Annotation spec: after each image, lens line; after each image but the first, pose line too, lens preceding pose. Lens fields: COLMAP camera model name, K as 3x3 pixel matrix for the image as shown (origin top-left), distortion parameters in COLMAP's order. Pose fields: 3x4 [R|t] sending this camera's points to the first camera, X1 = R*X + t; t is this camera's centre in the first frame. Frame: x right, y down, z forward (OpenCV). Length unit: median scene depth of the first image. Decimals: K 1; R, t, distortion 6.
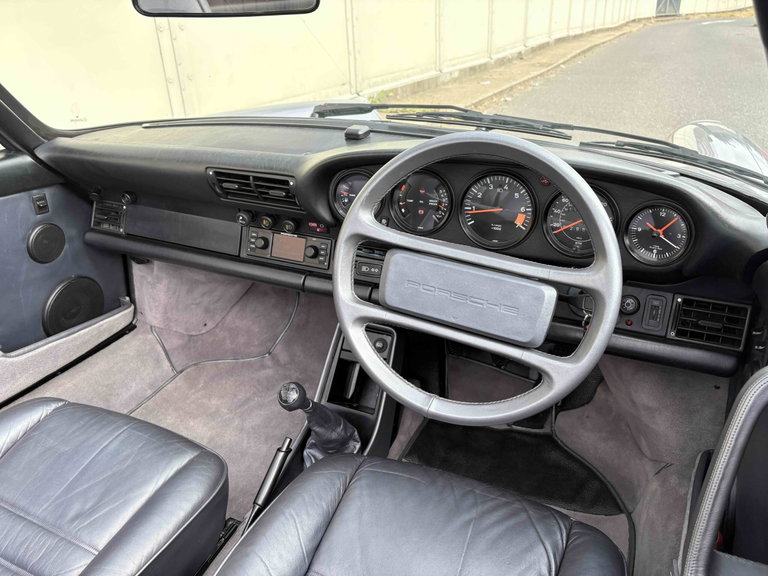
lens RADIAL K [[571.1, 0, 380.9], [0, 571.1, 281.2], [0, 0, 1]] dist [0.036195, -0.028889]
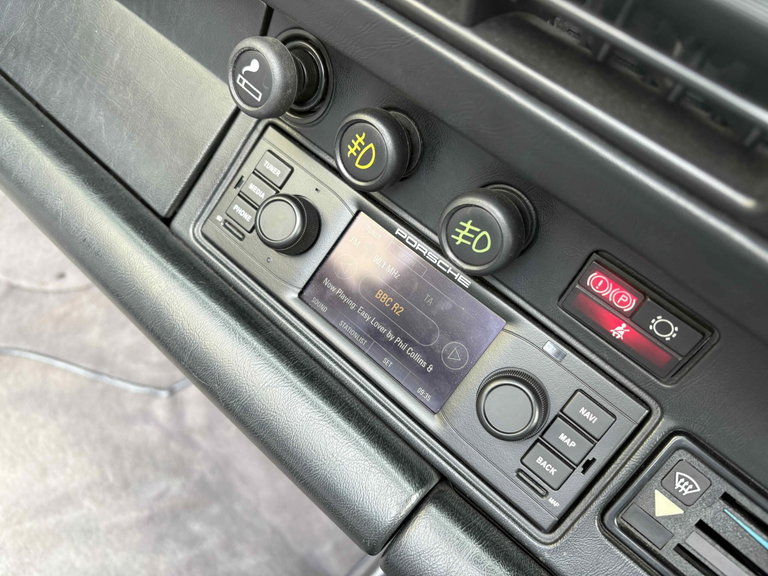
lens RADIAL K [[571.1, 0, 381.5], [0, 571.1, 289.1], [0, 0, 1]] dist [0.036195, -0.028889]
pose [[0.886261, 0.451818, 0.101995, -0.184526], [-0.459116, 0.886039, 0.064397, -0.073176], [-0.061276, -0.103900, 0.992698, 0.768276]]
